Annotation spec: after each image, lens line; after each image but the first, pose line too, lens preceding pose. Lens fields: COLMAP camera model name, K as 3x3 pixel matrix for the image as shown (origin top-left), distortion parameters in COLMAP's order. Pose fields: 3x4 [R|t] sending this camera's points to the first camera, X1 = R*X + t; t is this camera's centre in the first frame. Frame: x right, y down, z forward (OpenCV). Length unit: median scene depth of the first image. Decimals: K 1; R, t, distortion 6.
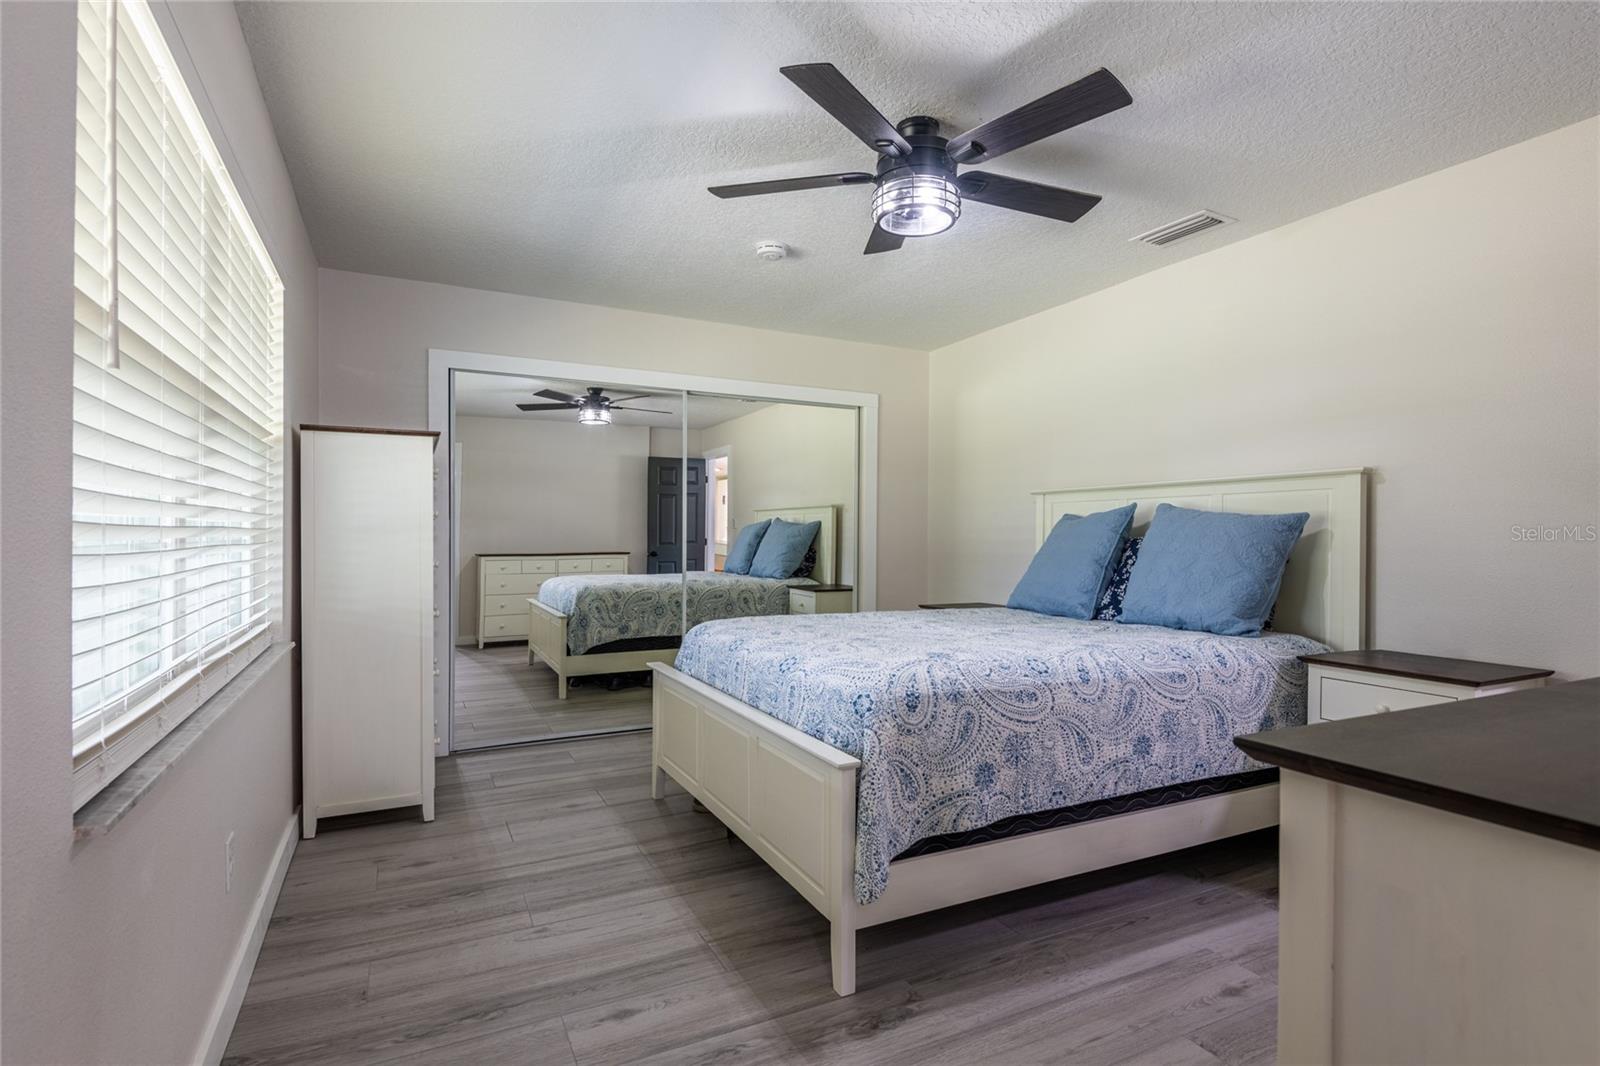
lens RADIAL K [[783.5, 0, 794.5], [0, 783.5, 544.9], [0, 0, 1]] dist [0.017057, -0.000302]
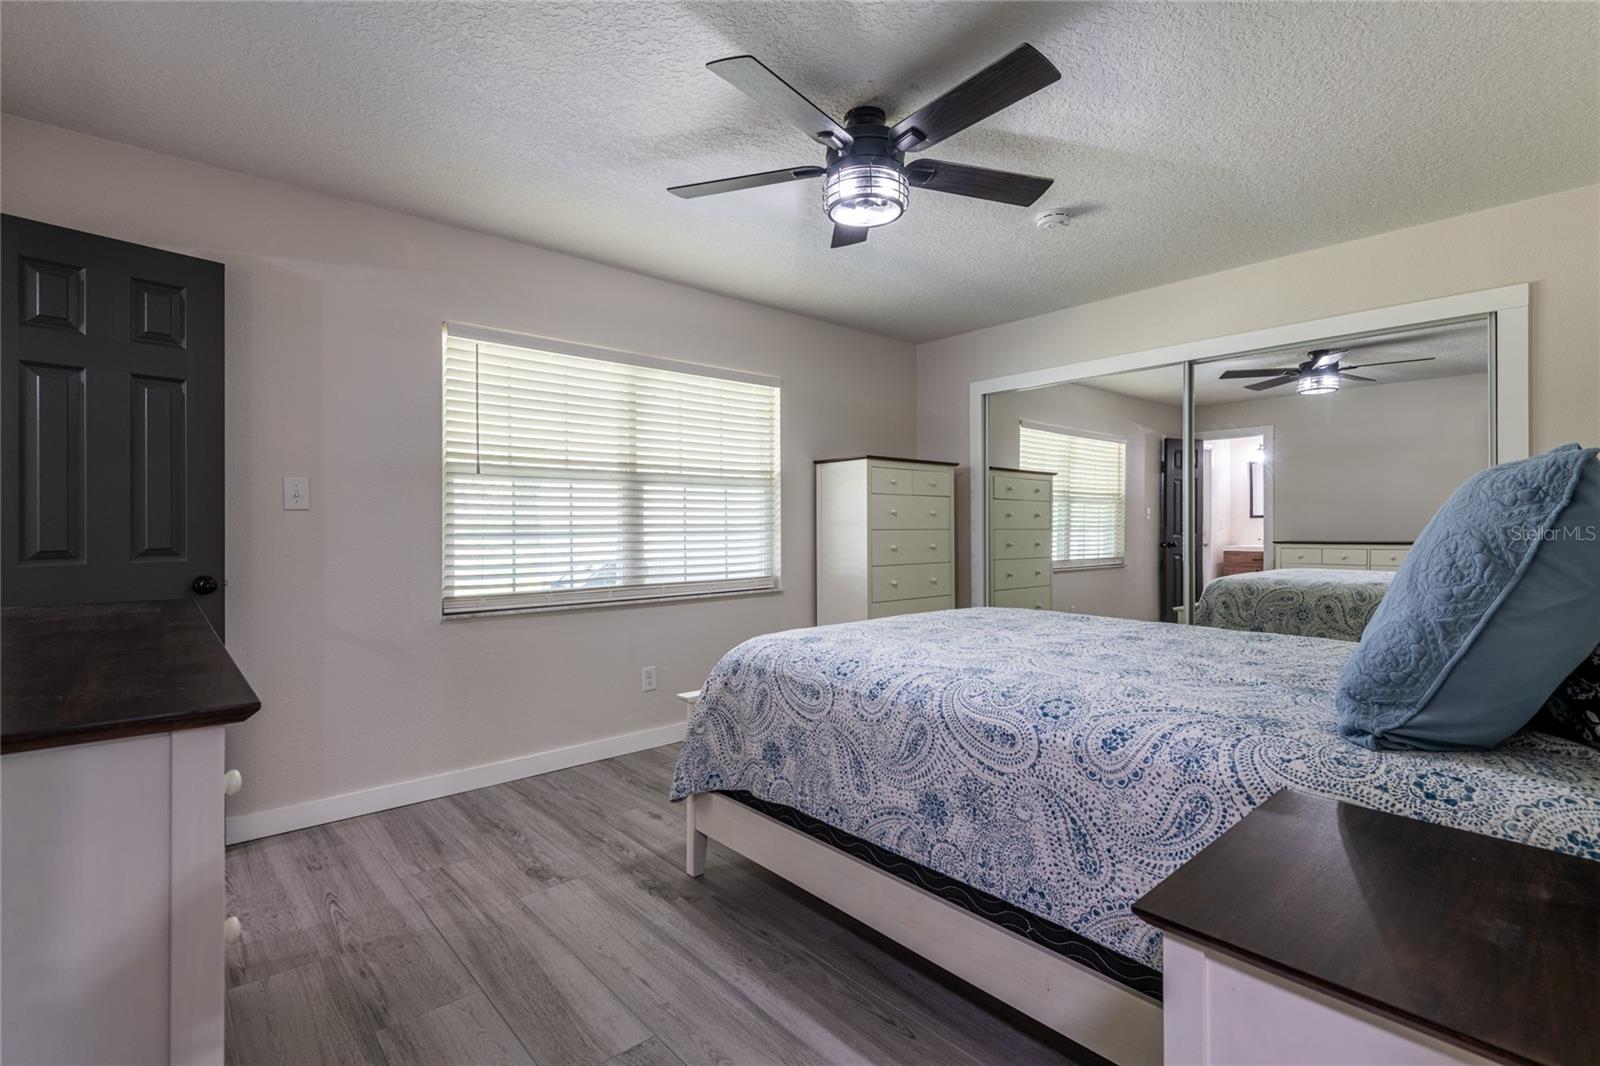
lens RADIAL K [[734.0, 0, 798.2], [0, 734.0, 522.7], [0, 0, 1]] dist [0.022421, -0.006981]
pose [[0.266520, -0.008984, -0.963788, 1.089074], [-0.005672, 0.999925, -0.010889, -0.002987], [0.963813, 0.008369, 0.266449, 0.702279]]
